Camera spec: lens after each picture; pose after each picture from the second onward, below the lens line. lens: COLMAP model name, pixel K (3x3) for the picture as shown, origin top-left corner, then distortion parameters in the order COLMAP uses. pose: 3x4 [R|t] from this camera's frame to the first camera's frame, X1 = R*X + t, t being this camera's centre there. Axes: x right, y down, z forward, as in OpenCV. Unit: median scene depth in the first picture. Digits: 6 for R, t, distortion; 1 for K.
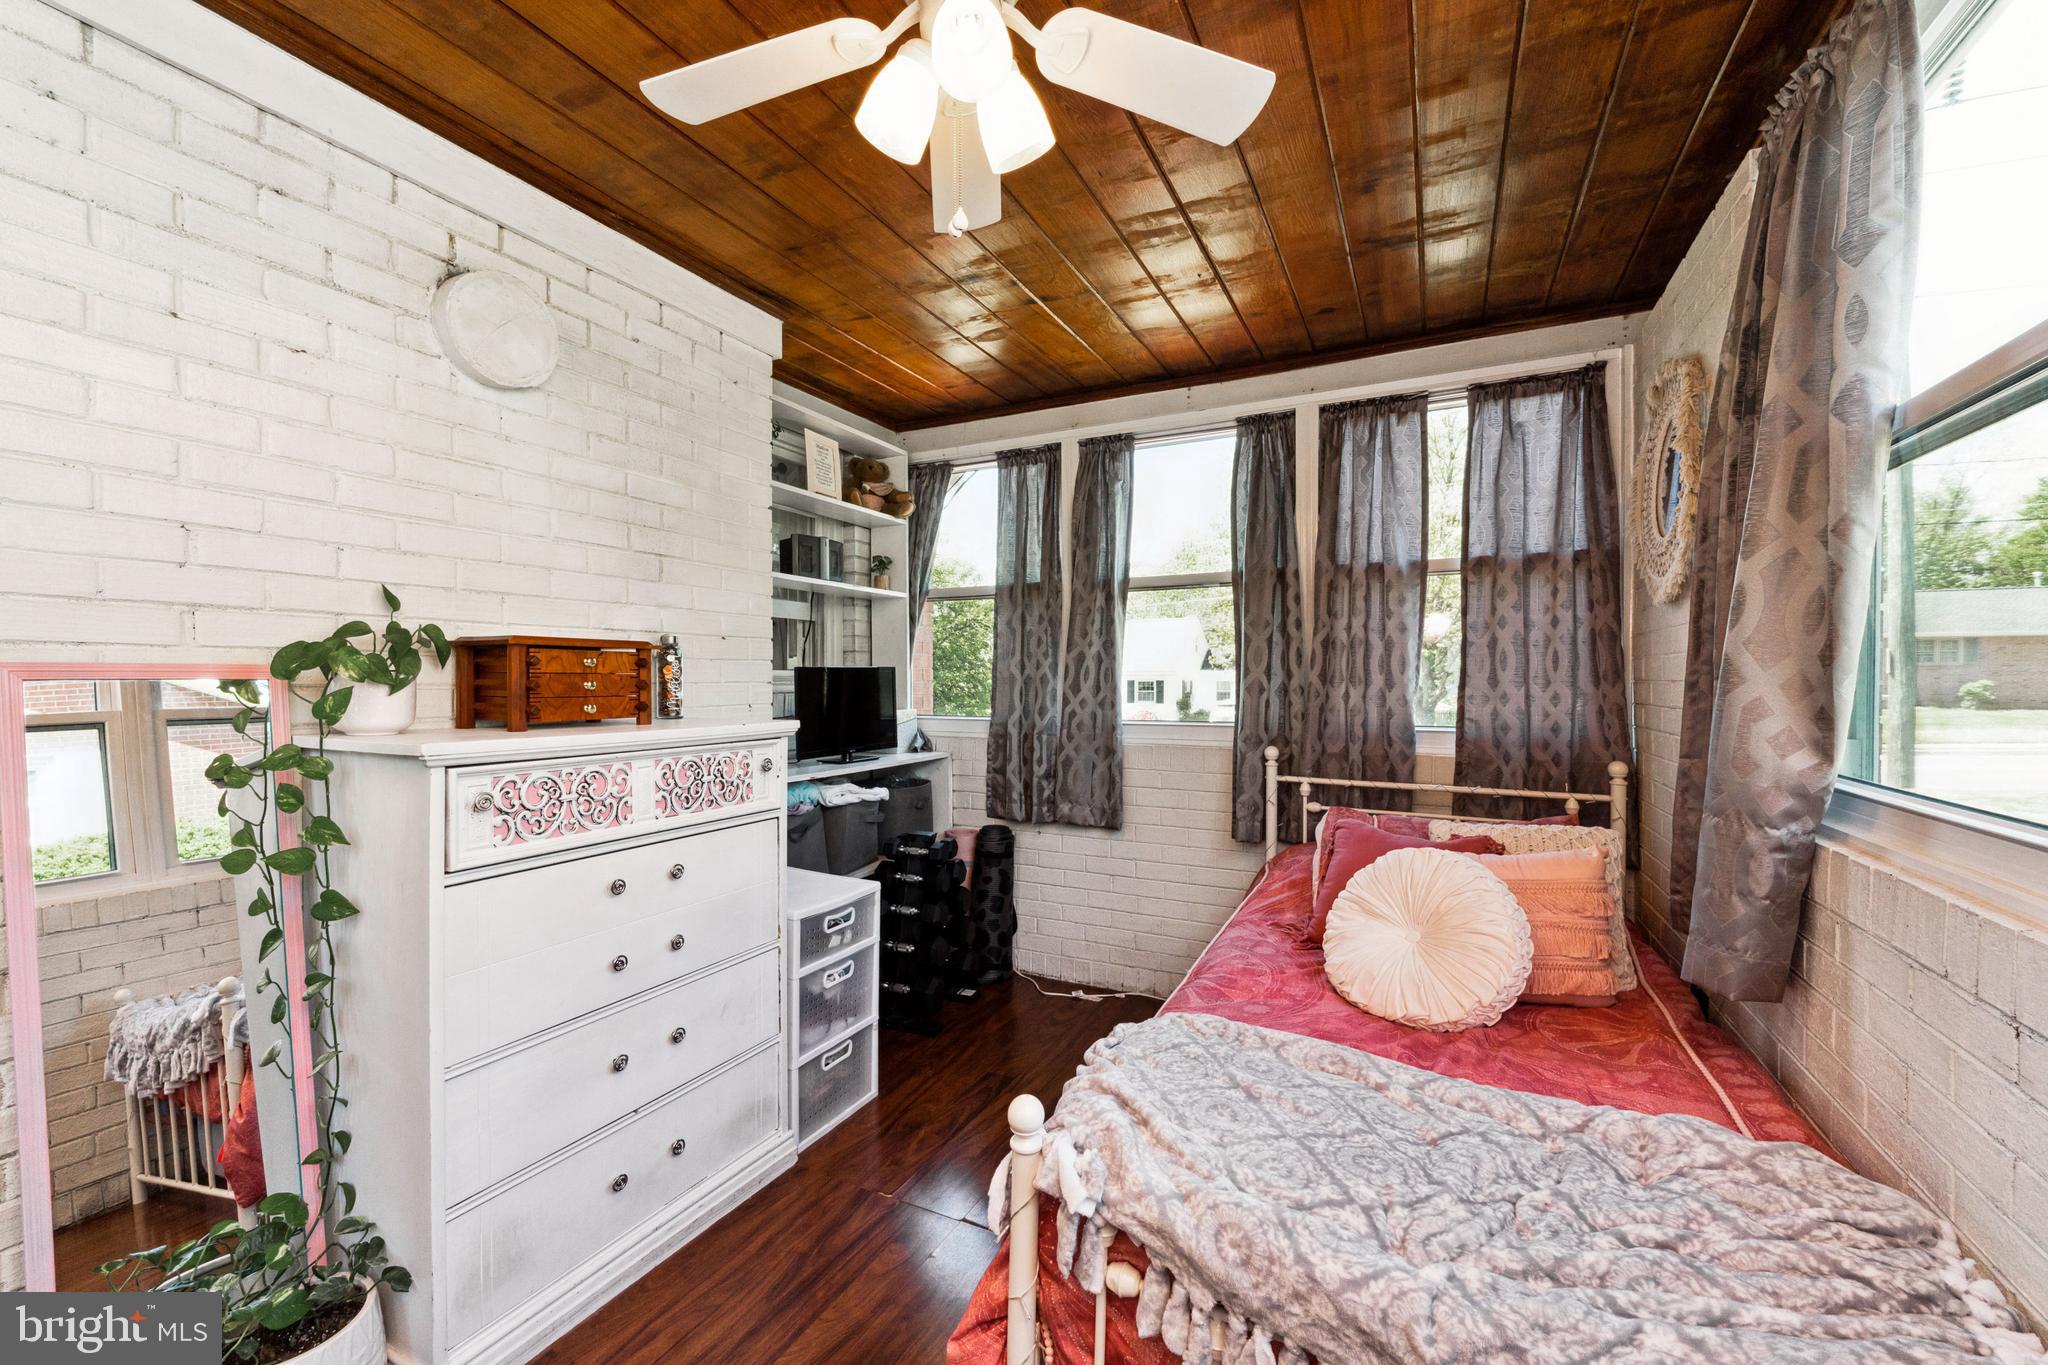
lens RADIAL K [[829.4, 0, 1017.7], [0, 829.4, 680.3], [0, 0, 1]] dist [0.001068, -0.000787]
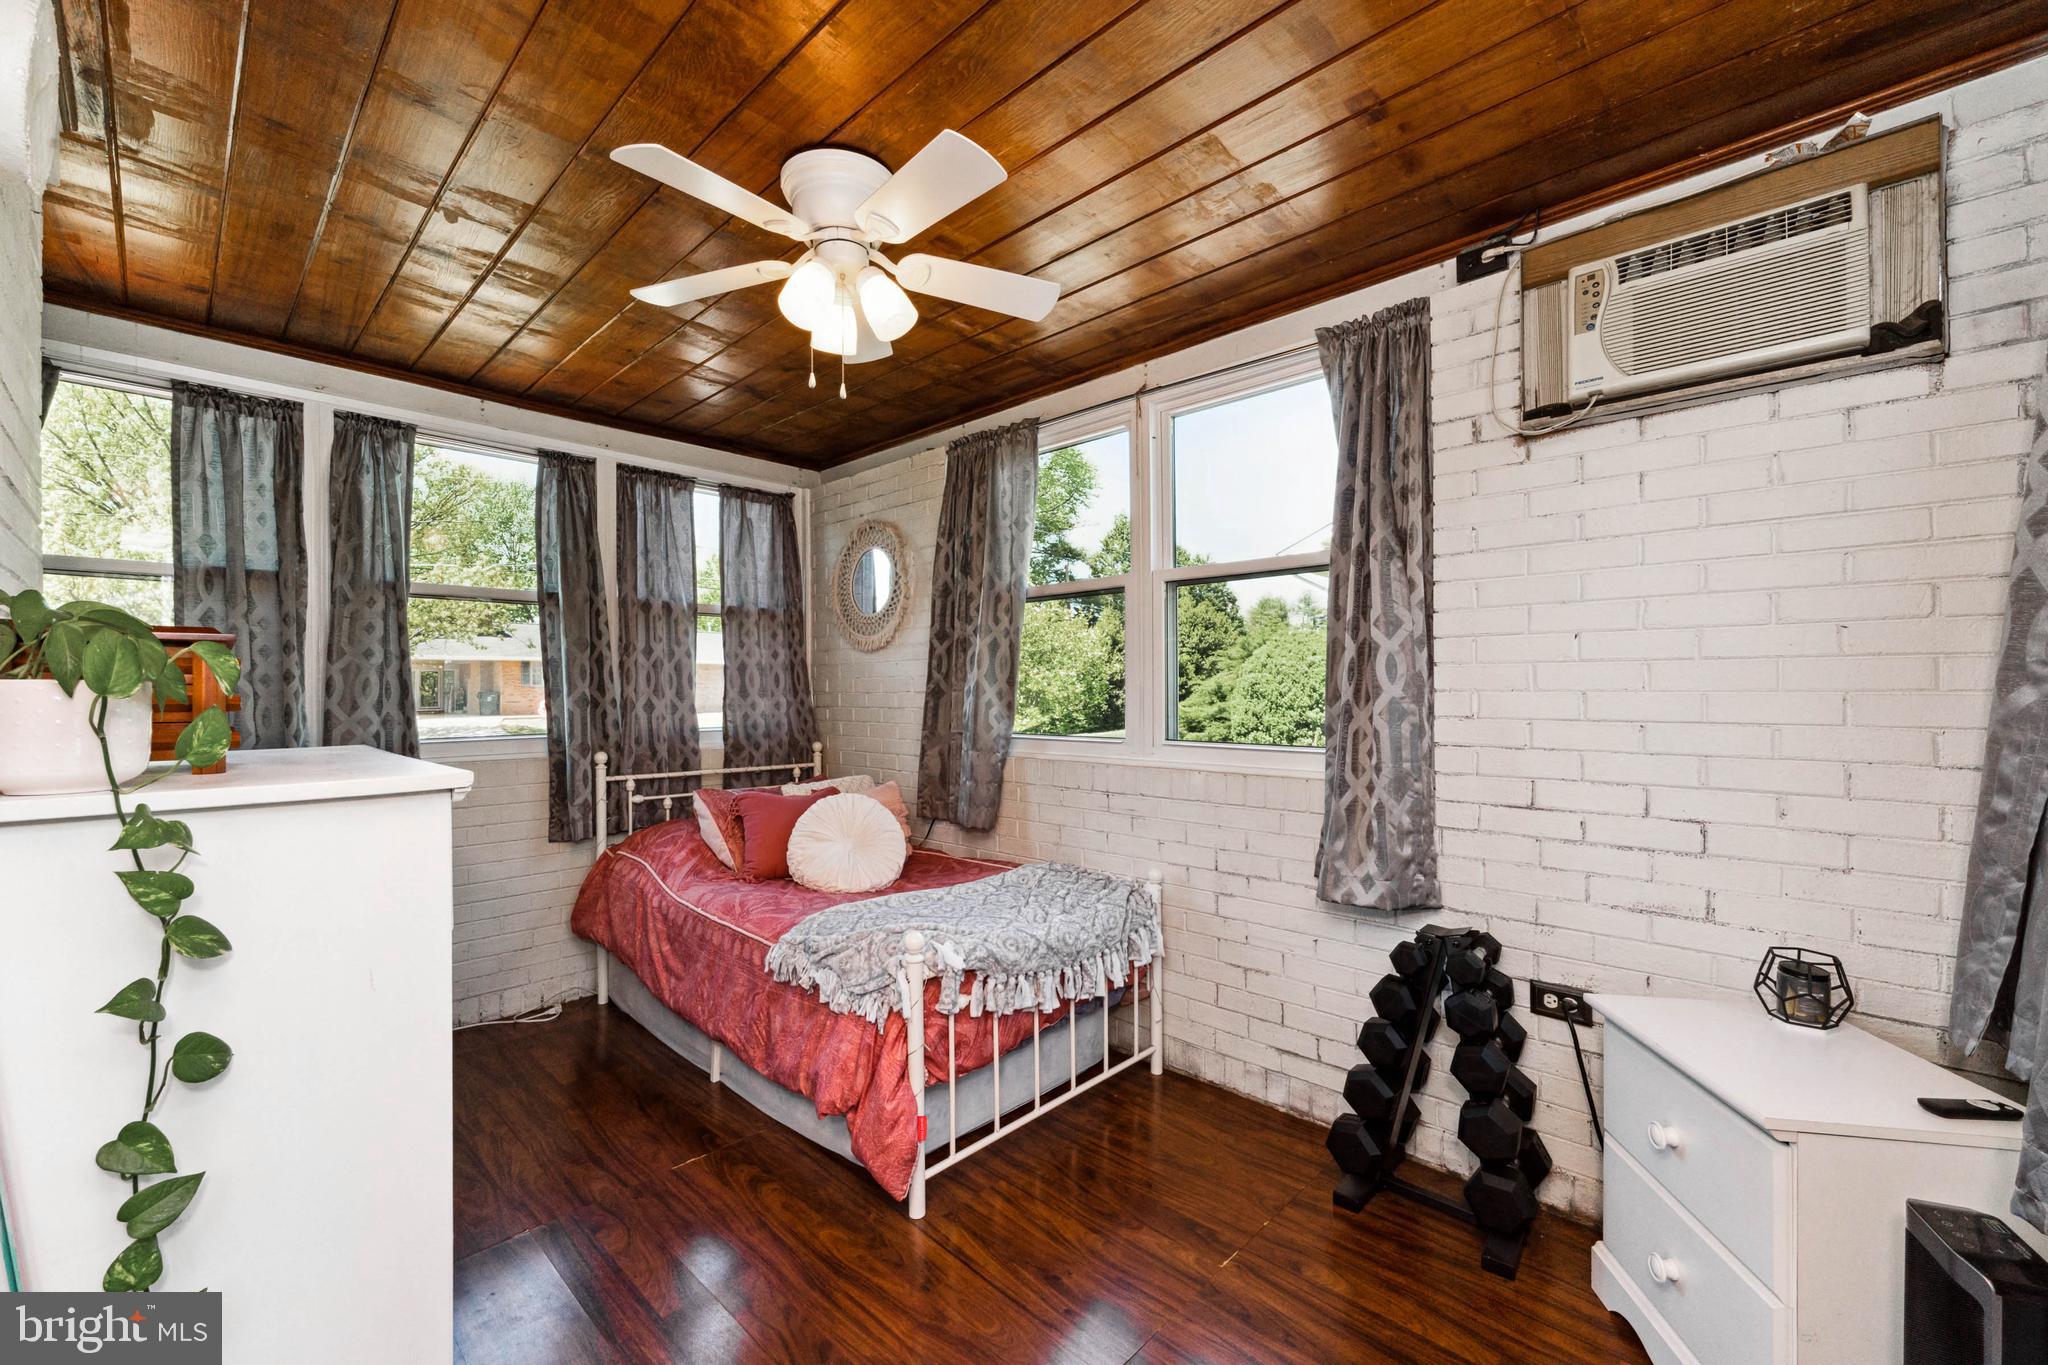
lens RADIAL K [[829.4, 0, 1022.9], [0, 829.4, 691.7], [0, 0, 1]] dist [0.001068, -0.000787]
pose [[0.280294, -0.003022, 0.959910, -0.665746], [0.005454, 0.999984, 0.001556, -0.002247], [-0.959899, 0.004799, 0.280306, 0.121246]]
